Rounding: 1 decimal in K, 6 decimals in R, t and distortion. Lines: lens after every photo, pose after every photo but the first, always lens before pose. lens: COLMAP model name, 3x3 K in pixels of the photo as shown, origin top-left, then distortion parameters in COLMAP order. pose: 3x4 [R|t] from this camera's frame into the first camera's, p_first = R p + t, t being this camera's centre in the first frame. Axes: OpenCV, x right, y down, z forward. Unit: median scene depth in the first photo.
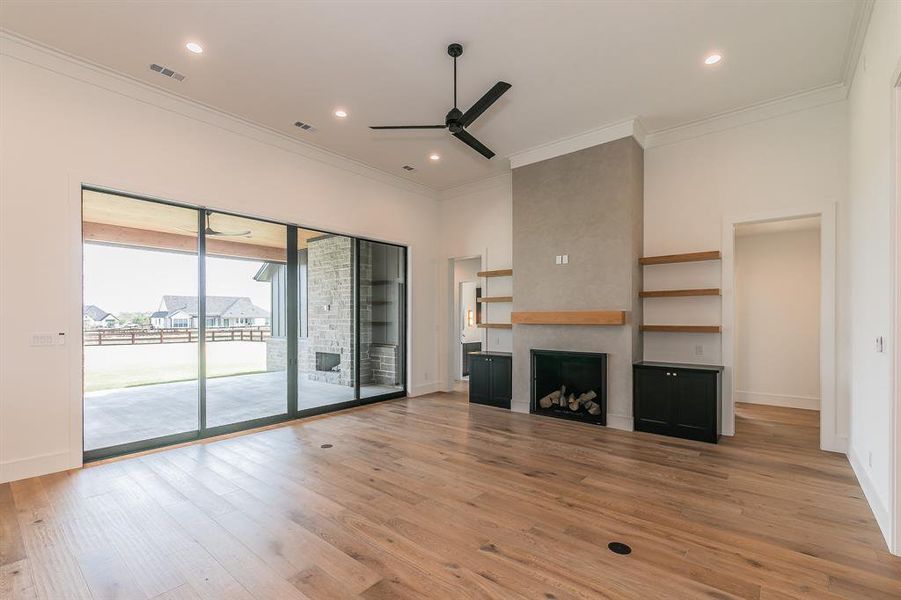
lens RADIAL K [[398.1, 0, 436.9], [0, 398.1, 324.8], [0, 0, 1]] dist [-0.002210, -0.000187]
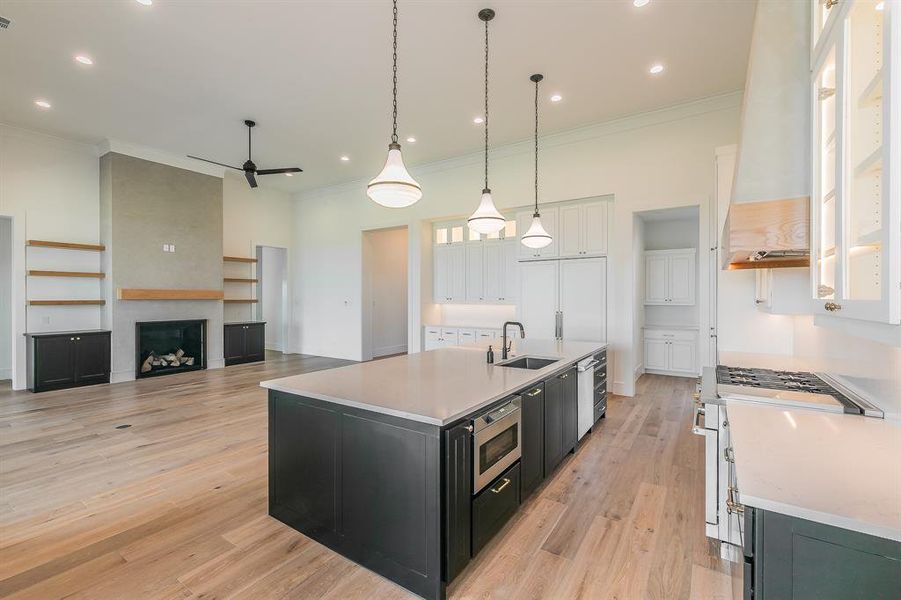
lens RADIAL K [[398.1, 0, 455.0], [0, 398.1, 291.4], [0, 0, 1]] dist [-0.002210, -0.000187]
pose [[-0.106696, 0.011234, 0.994228, -1.137122], [0.013284, 0.999863, -0.009872, -0.002823], [-0.994203, 0.012154, -0.106830, 0.258780]]
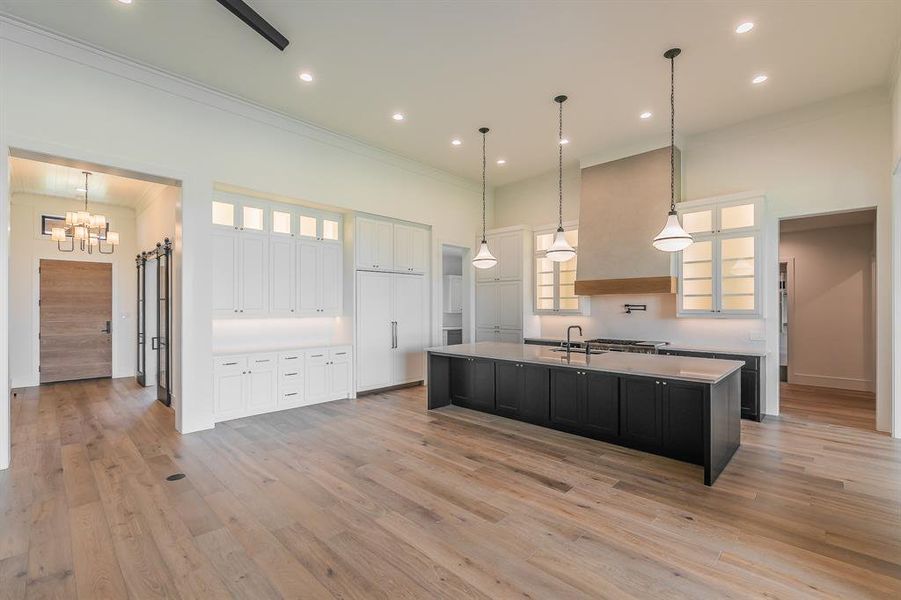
lens RADIAL K [[398.1, 0, 445.1], [0, 398.1, 308.7], [0, 0, 1]] dist [-0.002210, -0.000187]
pose [[-0.997524, -0.004672, 0.070169, -0.257087], [-0.002965, 0.999698, 0.024411, -0.021689], [-0.070262, 0.024143, -0.997236, 1.069743]]
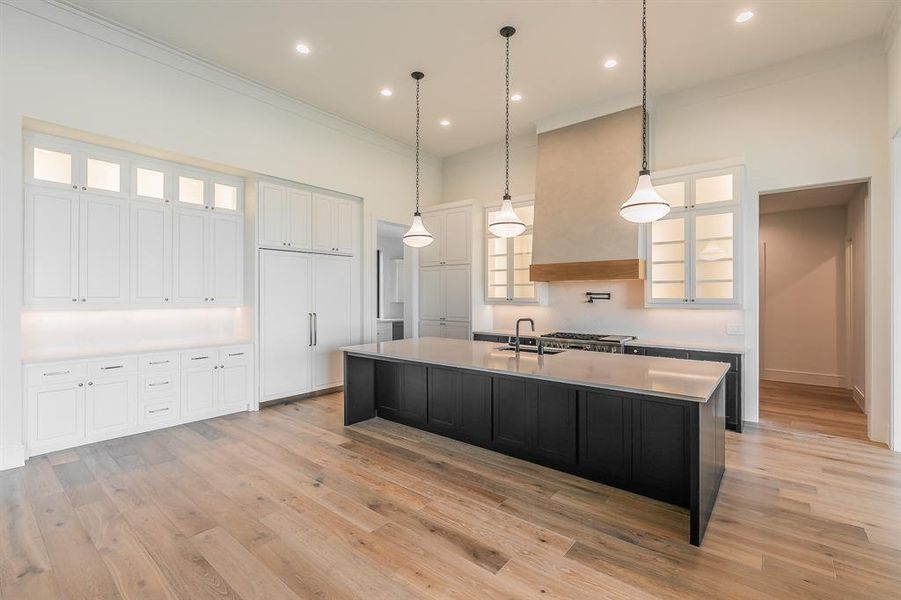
lens RADIAL K [[398.1, 0, 451.6], [0, 398.1, 297.8], [0, 0, 1]] dist [-0.002210, -0.000187]
pose [[-0.999765, -0.005585, -0.020926, -0.341123], [-0.006084, 0.999697, 0.023867, -0.015657], [0.020787, 0.023989, -0.999496, 0.861234]]
